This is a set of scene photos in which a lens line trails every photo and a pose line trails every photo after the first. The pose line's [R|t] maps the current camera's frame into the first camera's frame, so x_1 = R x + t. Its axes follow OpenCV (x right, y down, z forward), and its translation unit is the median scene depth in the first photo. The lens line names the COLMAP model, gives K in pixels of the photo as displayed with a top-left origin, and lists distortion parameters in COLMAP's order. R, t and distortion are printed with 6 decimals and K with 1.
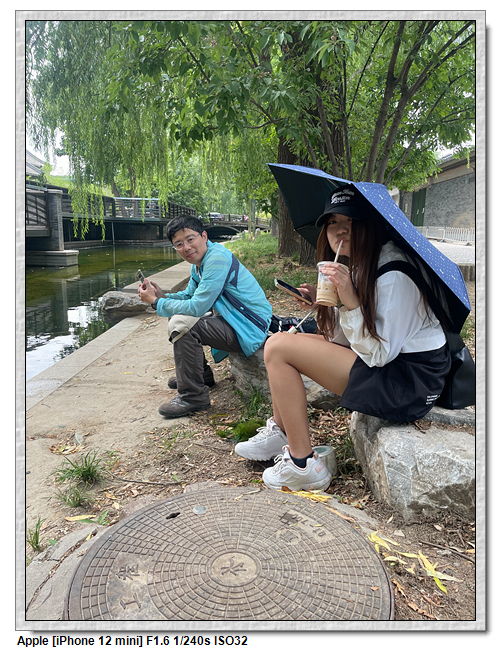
lens RADIAL K [[520.4, 0, 250.7], [0, 520.4, 325.5], [0, 0, 1]] dist [0.009822, 0.004014]
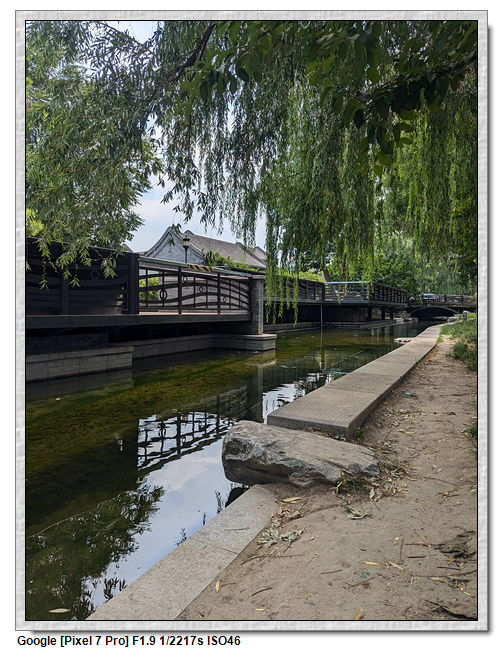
lens RADIAL K [[386.1, 0, 249.6], [0, 386.1, 321.8], [0, 0, 1]] dist [0.002777, 0.000177]
pose [[0.880253, 0.000409, -0.474505, -0.032652], [-0.072836, 0.988265, -0.134266, -0.067933], [0.468881, 0.152749, 0.869953, 0.348275]]
